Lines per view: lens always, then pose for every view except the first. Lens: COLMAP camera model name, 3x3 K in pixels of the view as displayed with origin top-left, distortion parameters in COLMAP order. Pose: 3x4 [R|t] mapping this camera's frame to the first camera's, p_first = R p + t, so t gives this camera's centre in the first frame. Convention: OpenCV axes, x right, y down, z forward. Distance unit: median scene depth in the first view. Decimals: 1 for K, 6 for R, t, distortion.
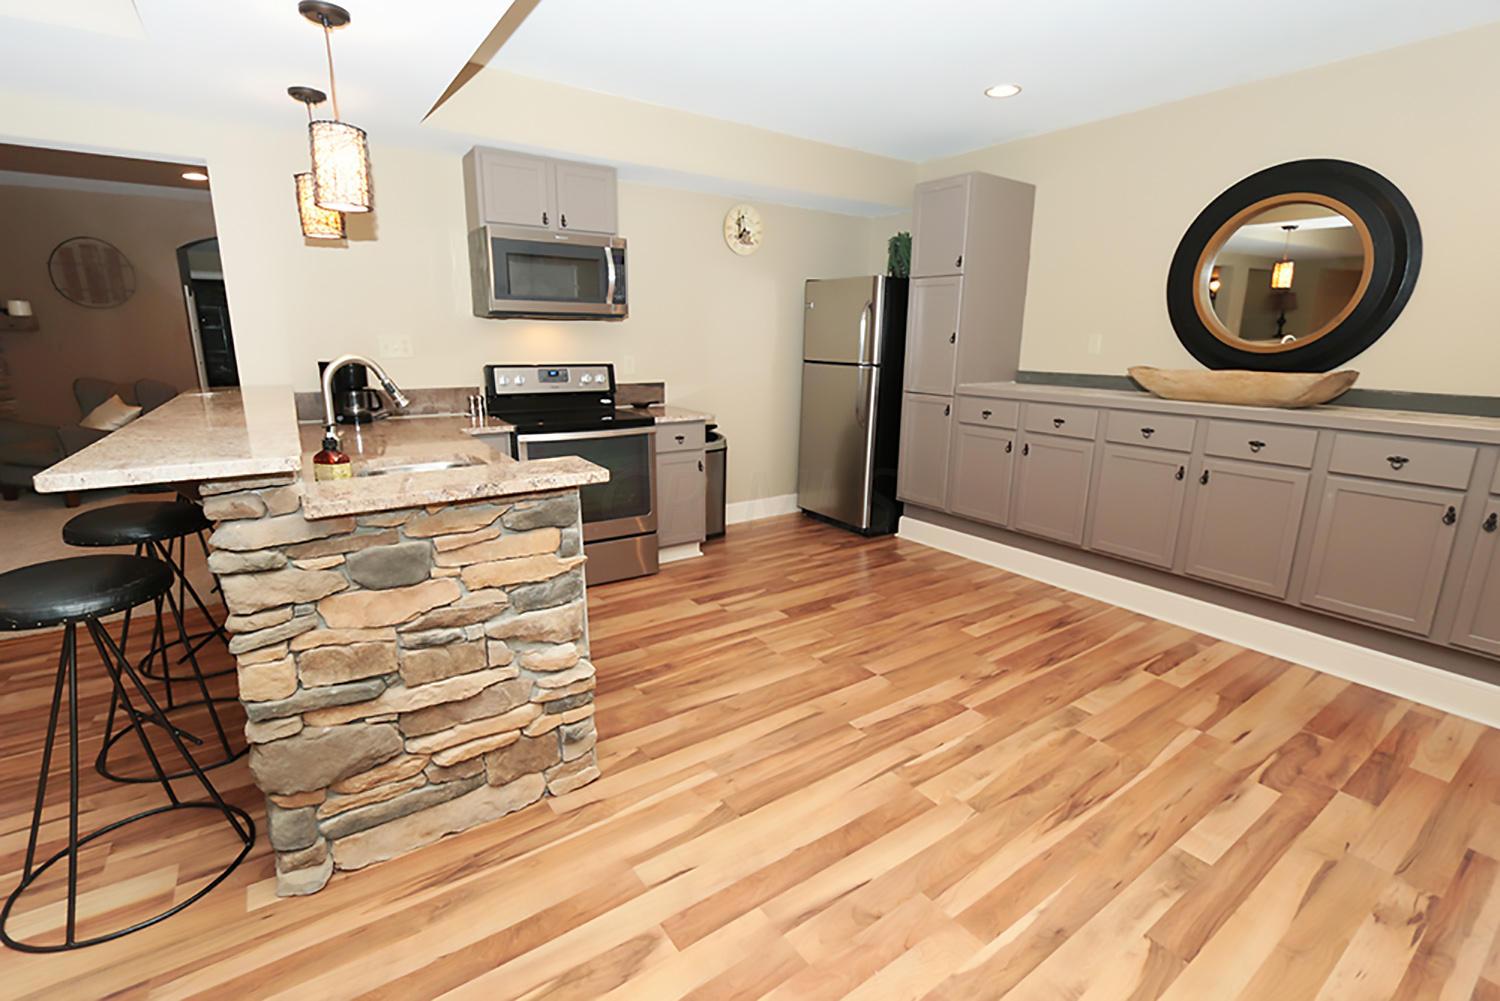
lens RADIAL K [[684.2, 0, 750.6], [0, 684.2, 503.6], [0, 0, 1]] dist [-0.037631, 0.012389]
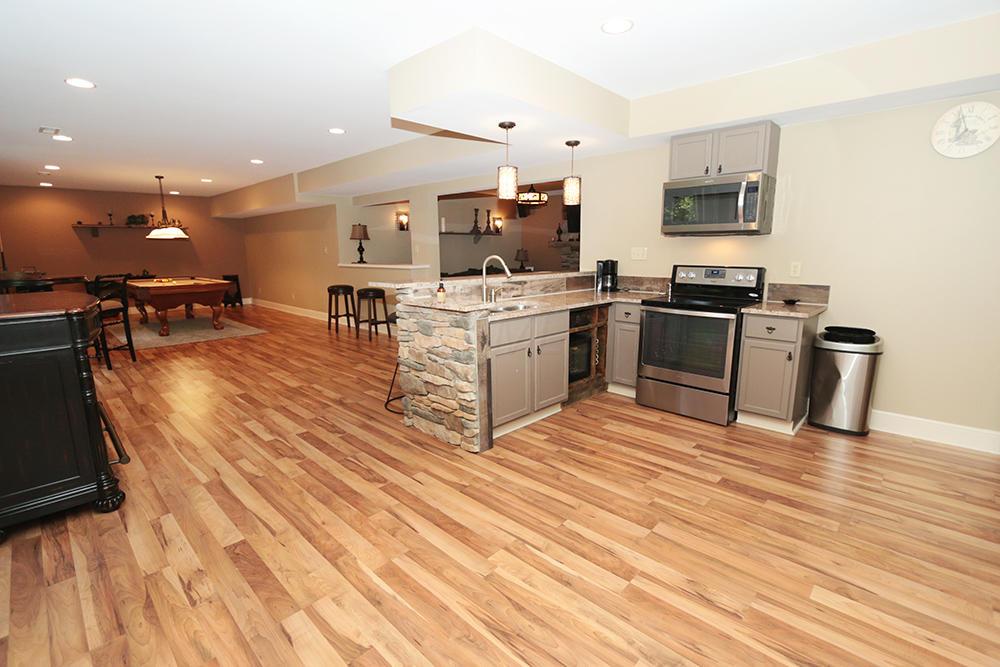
lens RADIAL K [[456.1, 0, 500.4], [0, 456.1, 335.6], [0, 0, 1]] dist [-0.037631, 0.012389]
pose [[0.187968, 0.169674, -0.967408, 0.839409], [-0.221865, 0.966841, 0.126466, -0.113179], [0.956788, 0.190862, 0.219380, 0.525411]]
